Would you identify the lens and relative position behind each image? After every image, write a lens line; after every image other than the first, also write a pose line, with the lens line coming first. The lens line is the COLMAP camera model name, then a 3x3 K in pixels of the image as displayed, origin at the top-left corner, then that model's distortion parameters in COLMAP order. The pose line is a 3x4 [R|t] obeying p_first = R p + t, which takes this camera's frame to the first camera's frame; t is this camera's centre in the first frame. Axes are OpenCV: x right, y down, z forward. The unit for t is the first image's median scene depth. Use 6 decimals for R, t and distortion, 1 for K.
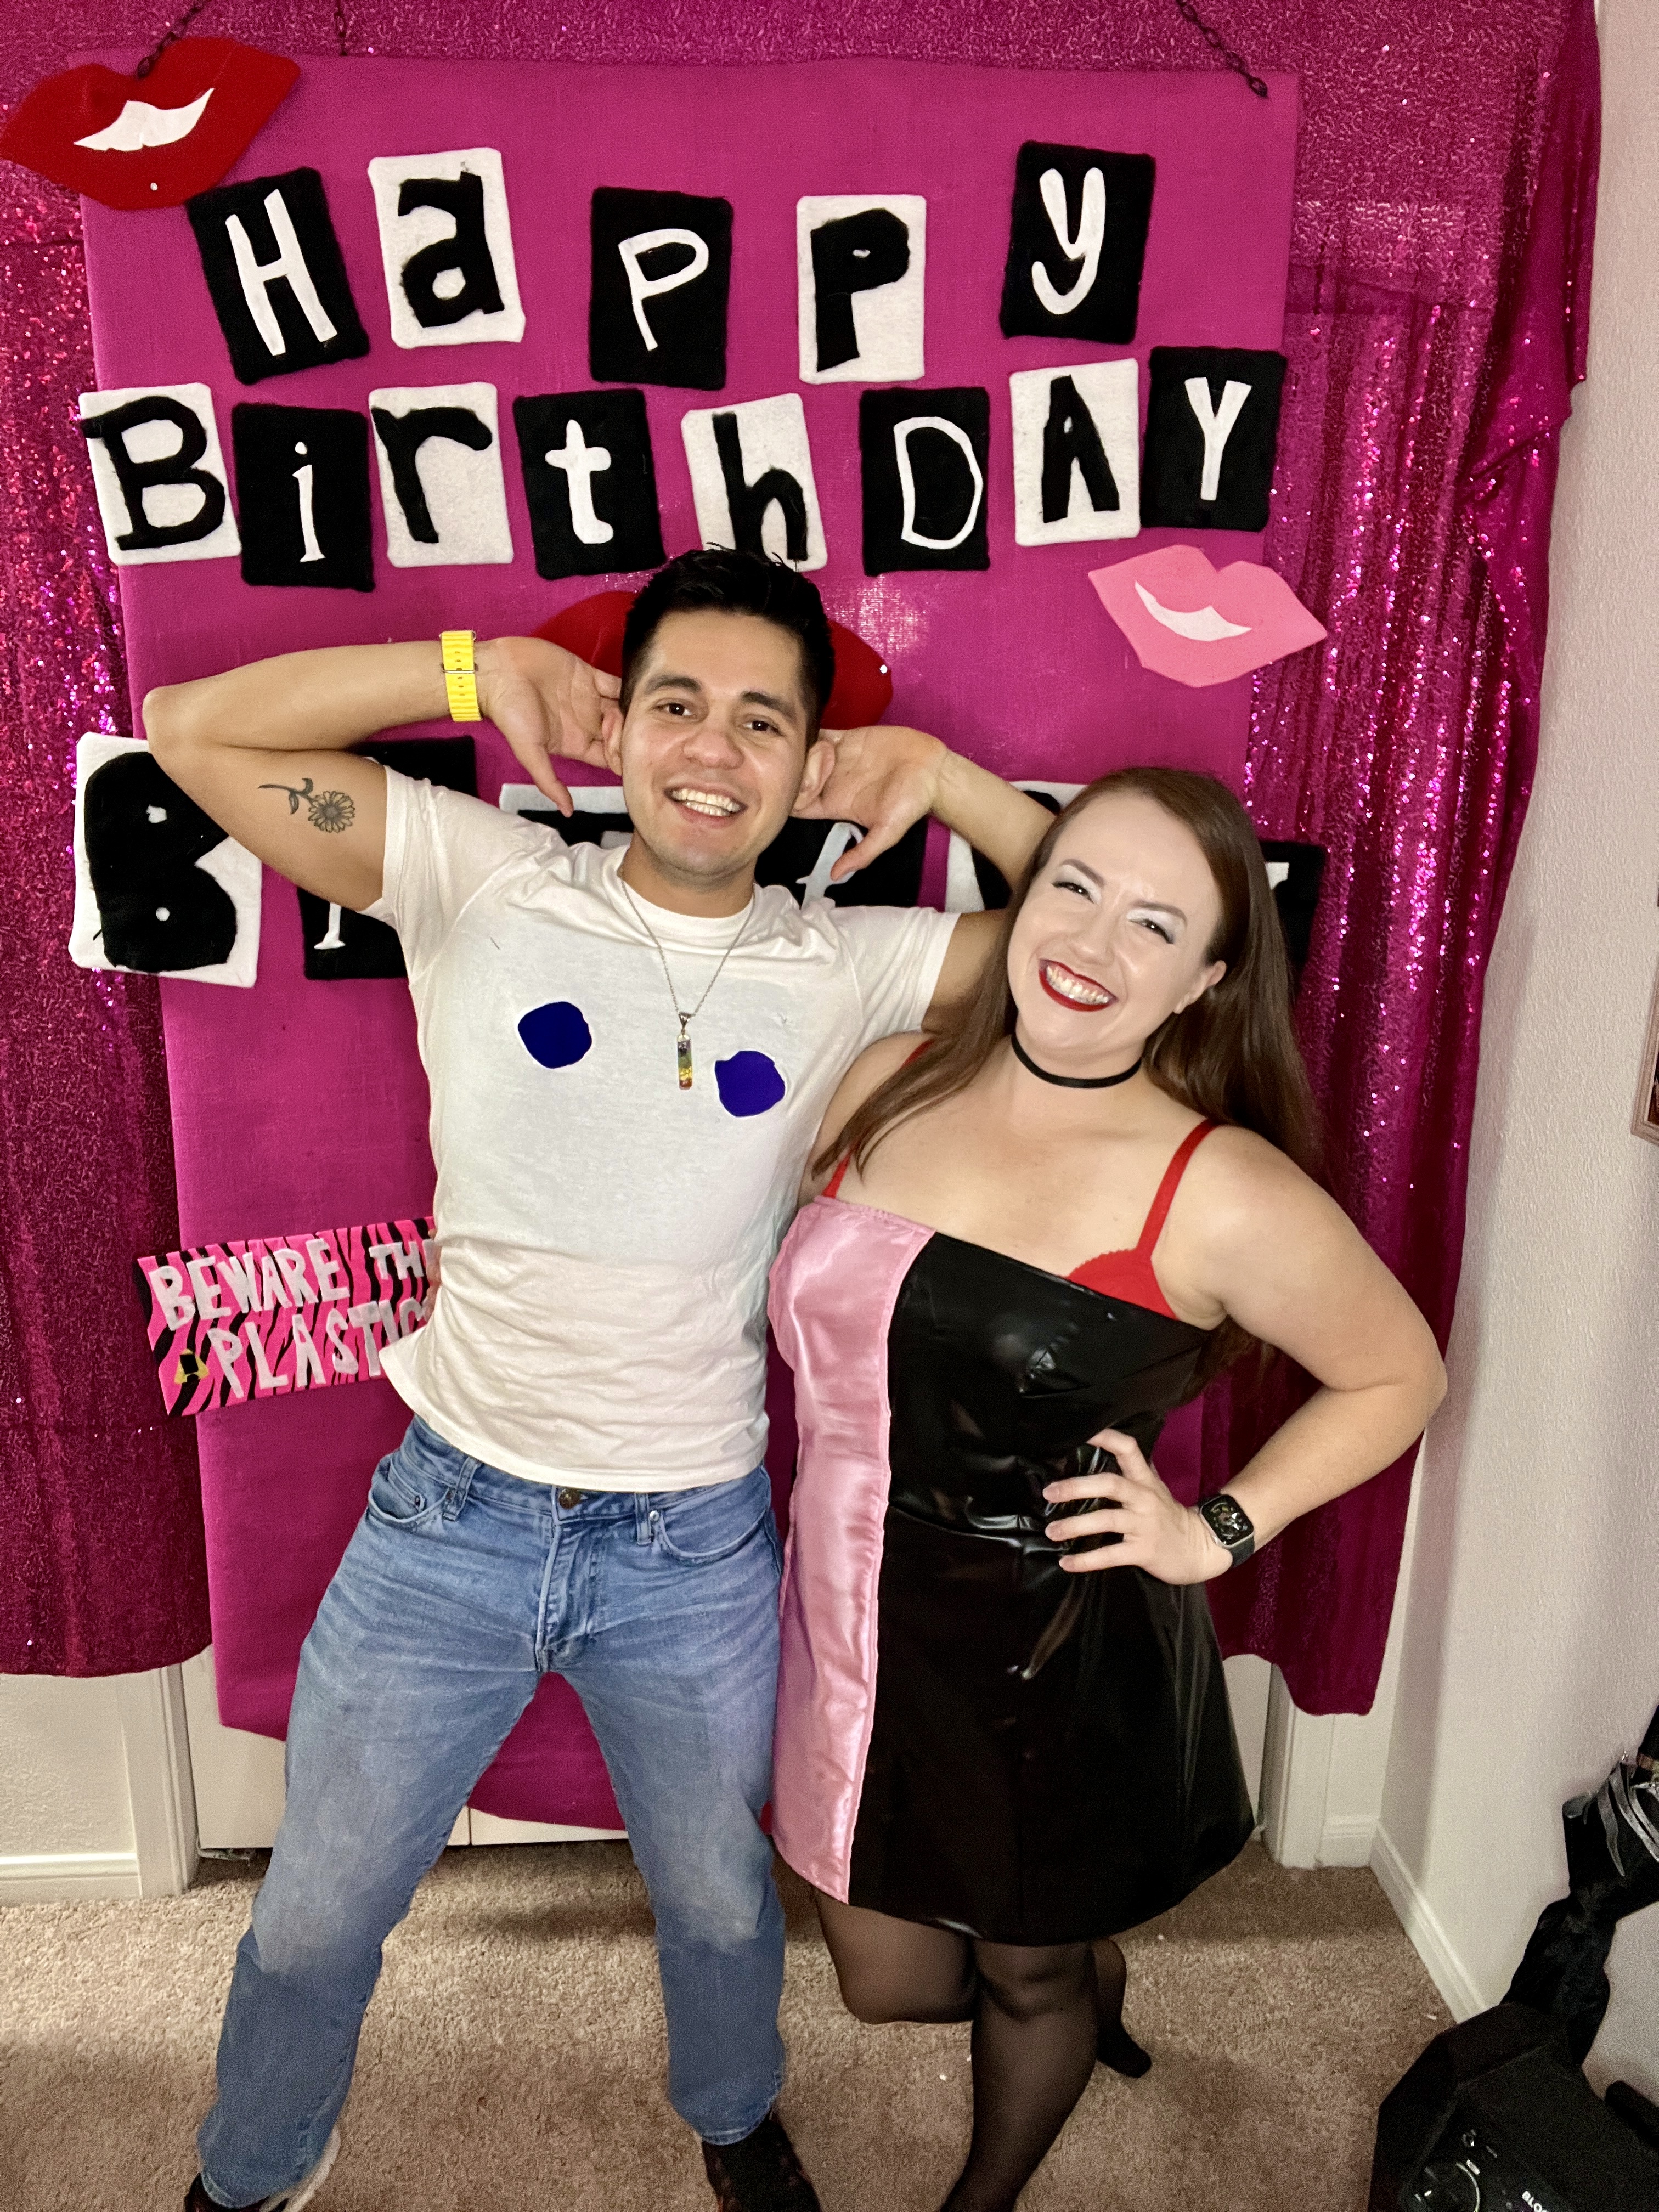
lens RADIAL K [[1491.7, 0, 834.7], [0, 1491.7, 1103.9], [0, 0, 1]] dist [0.036794, -0.049793]
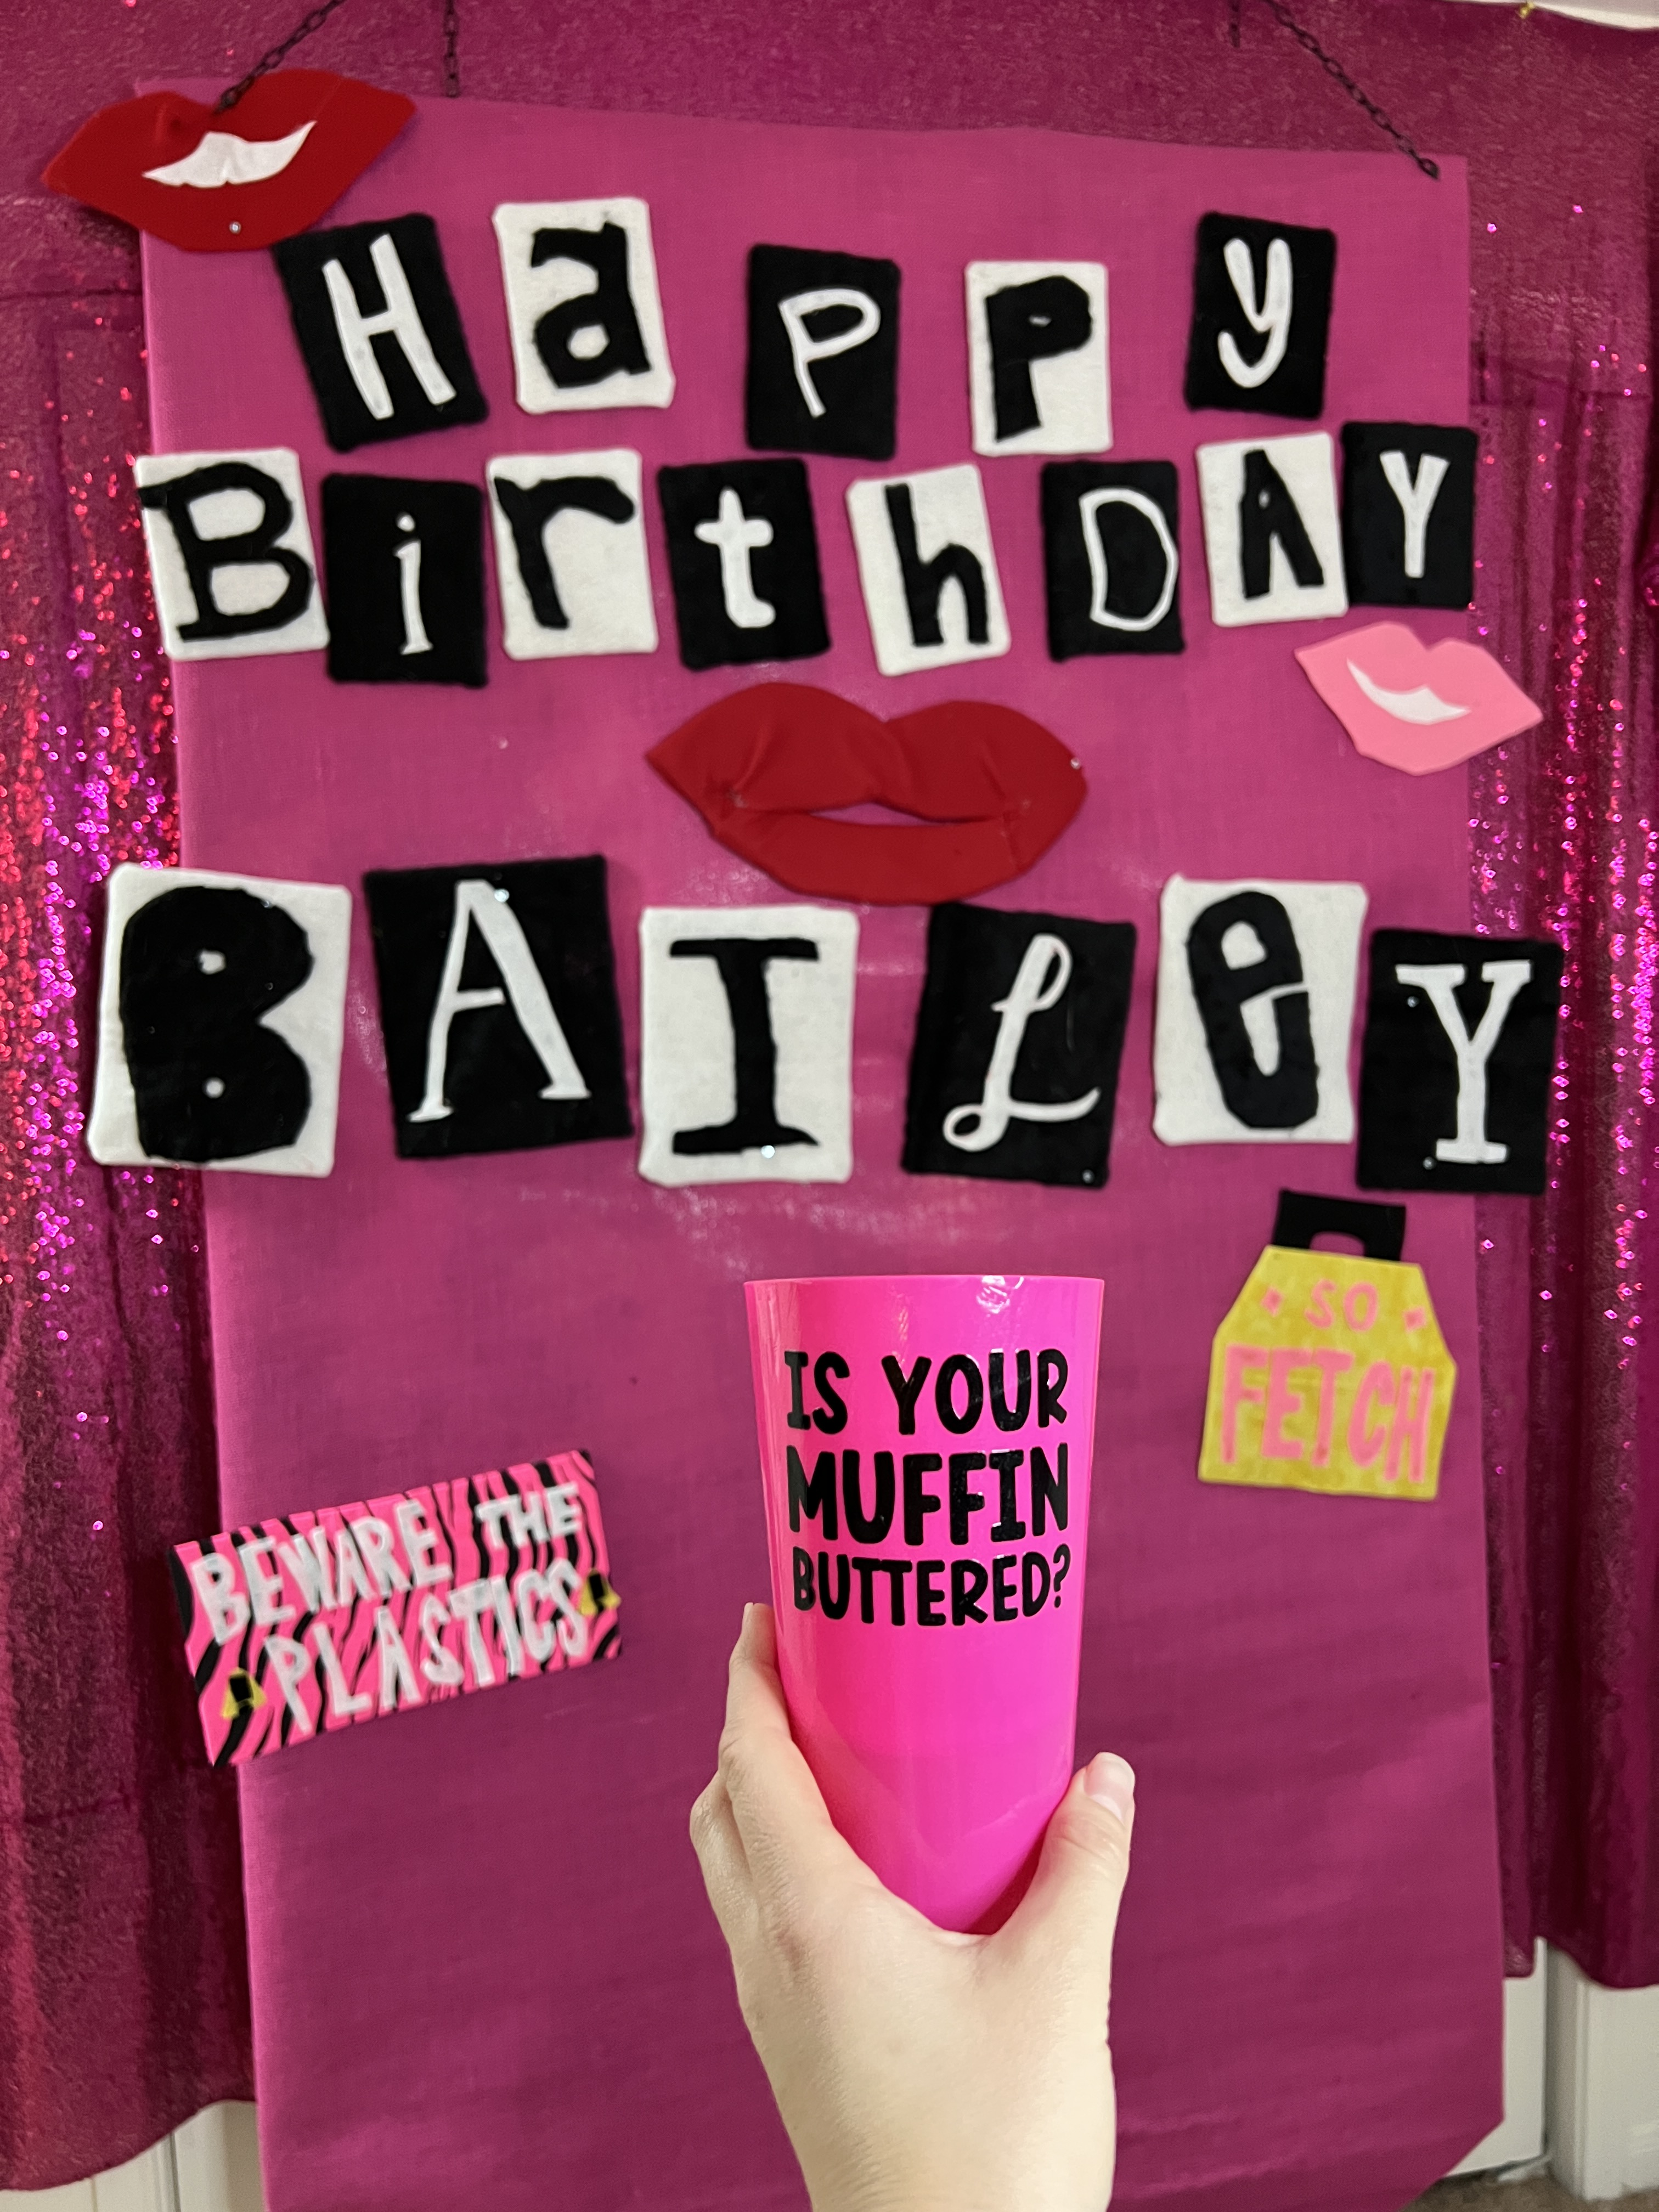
lens RADIAL K [[1683.0, 0, 839.1], [0, 1683.0, 1118.5], [0, 0, 1]] dist [0.006918, -0.026690]
pose [[0.985351, -0.057767, 0.160456, -0.287276], [0.084647, 0.982468, -0.166110, 0.066488], [-0.148047, 0.177258, 0.972965, 0.109446]]
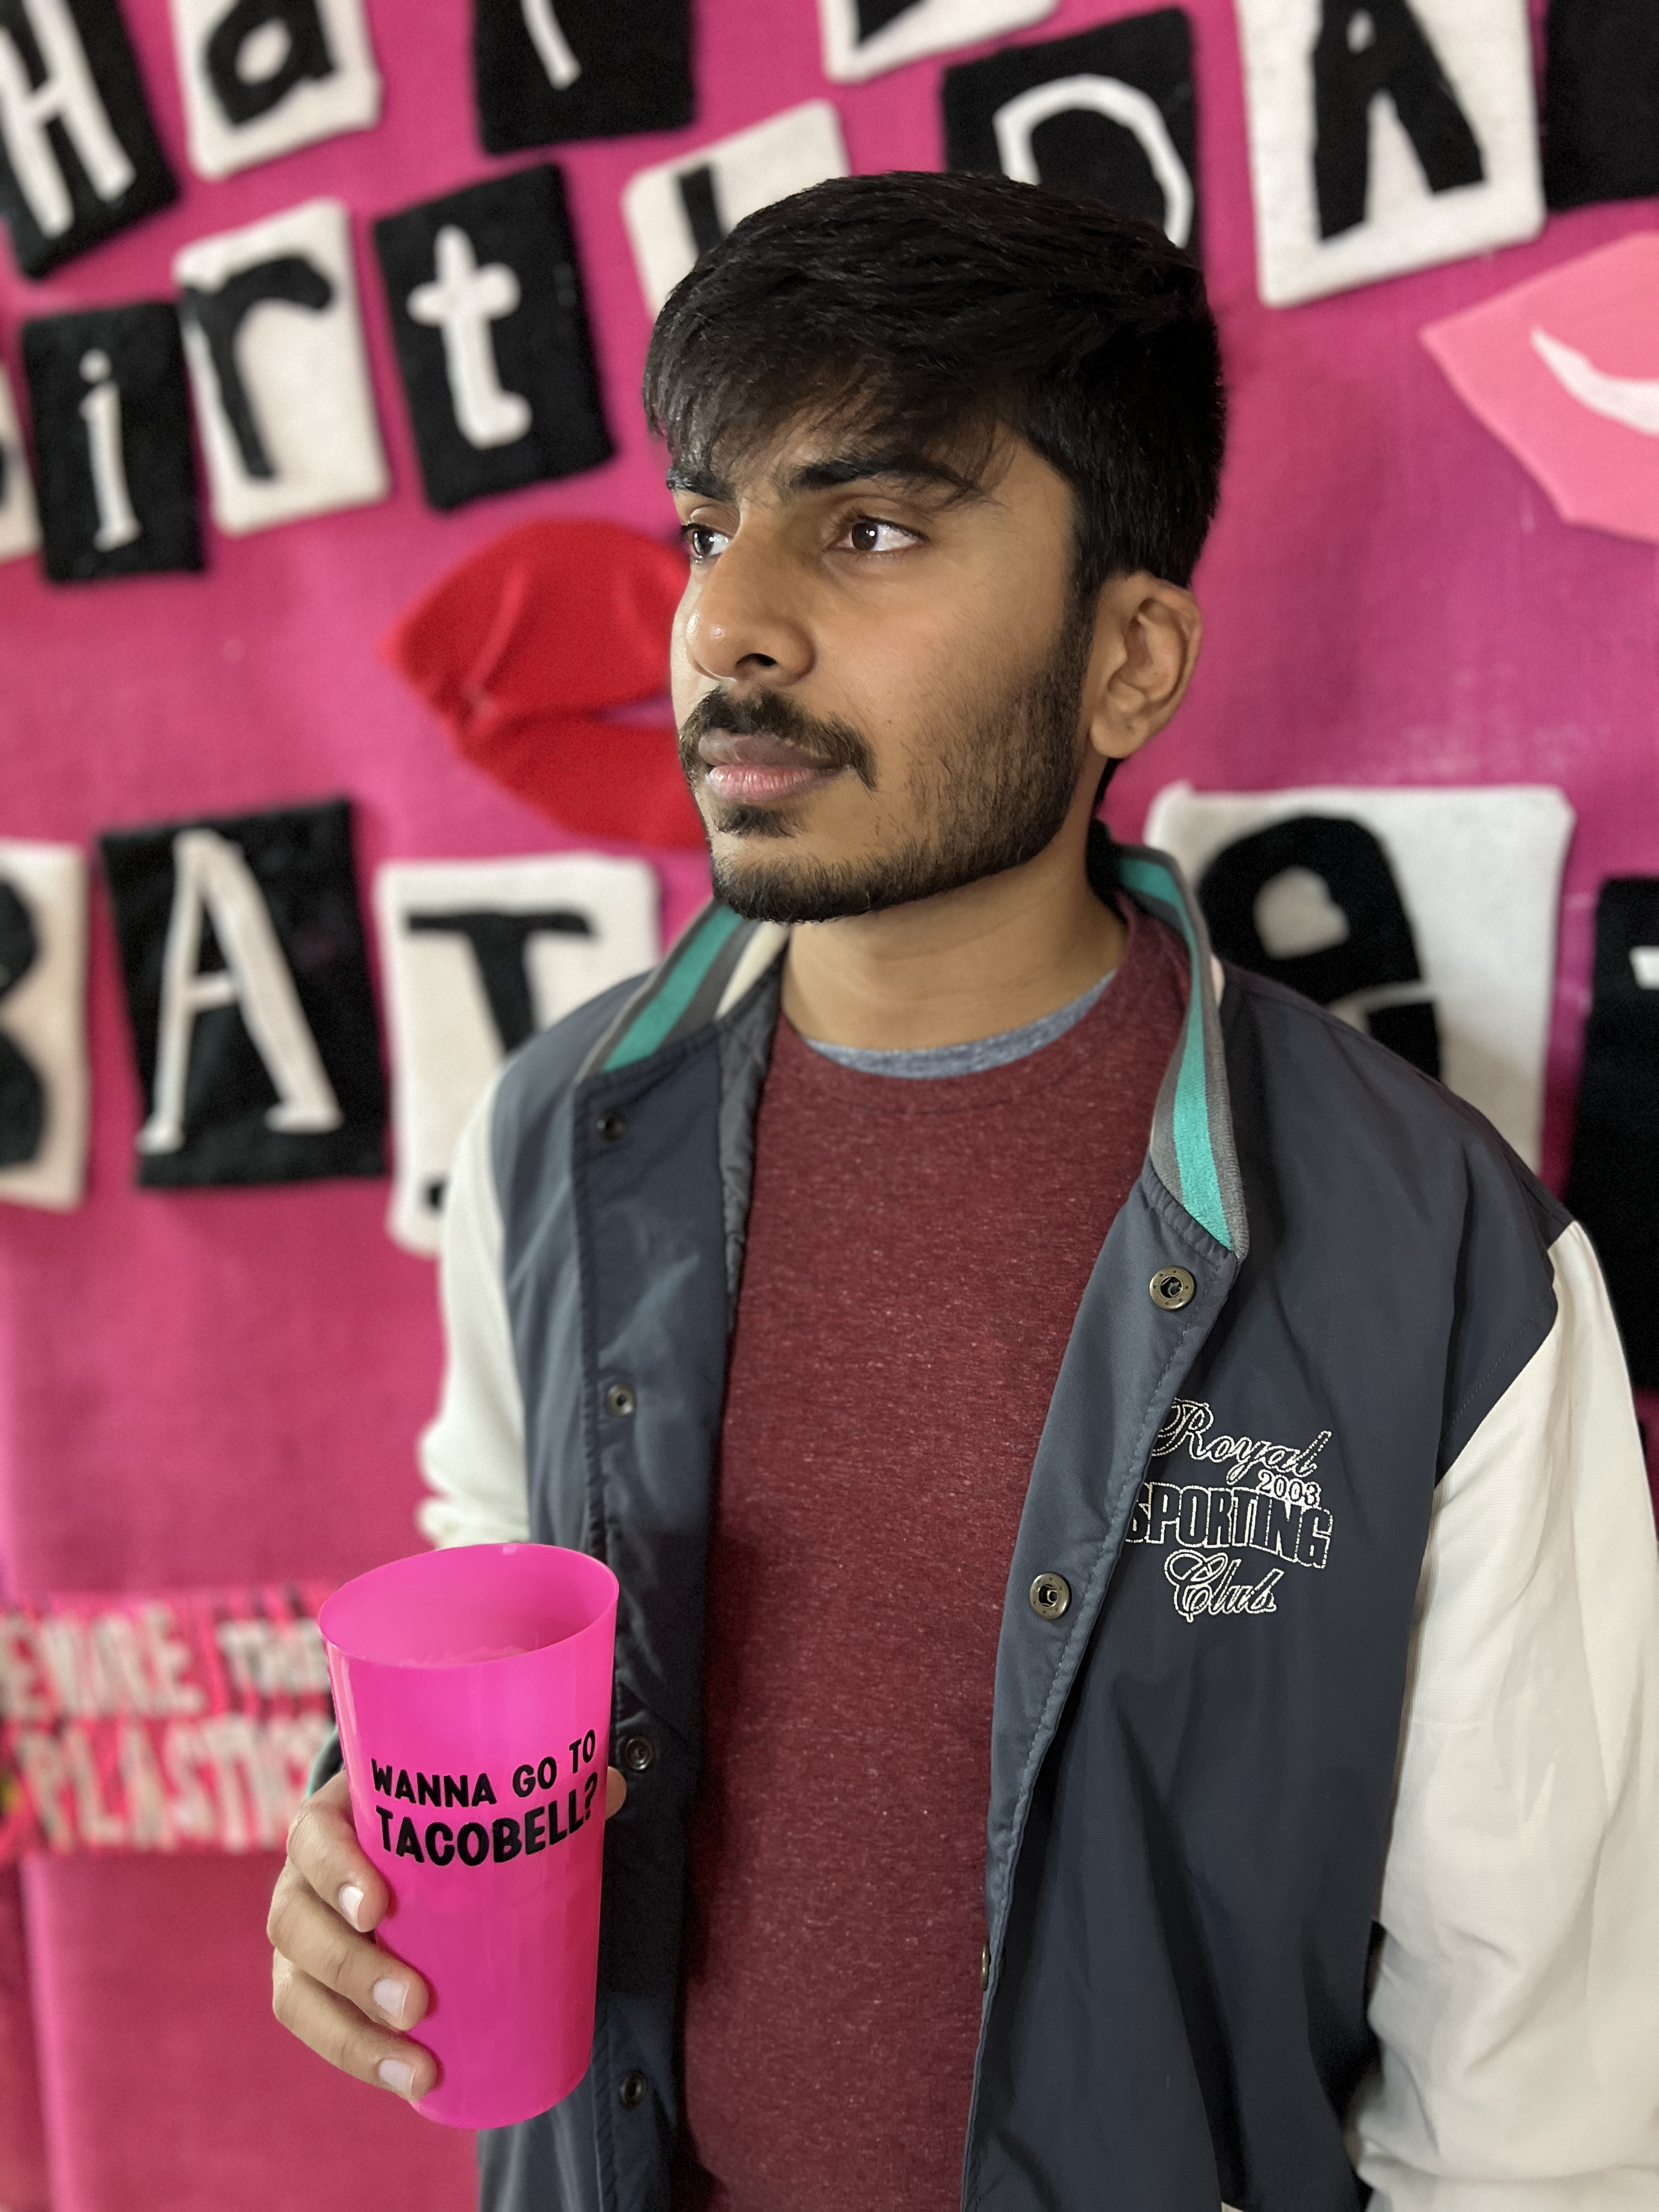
lens RADIAL K [[1683.0, 0, 821.0], [0, 1683.0, 1118.7], [0, 0, 1]] dist [0.006918, -0.026690]
pose [[0.923513, -0.003776, -0.383549, 0.200093], [-0.035645, 0.994780, -0.095618, -0.062450], [0.381908, 0.101976, 0.918557, 0.496530]]
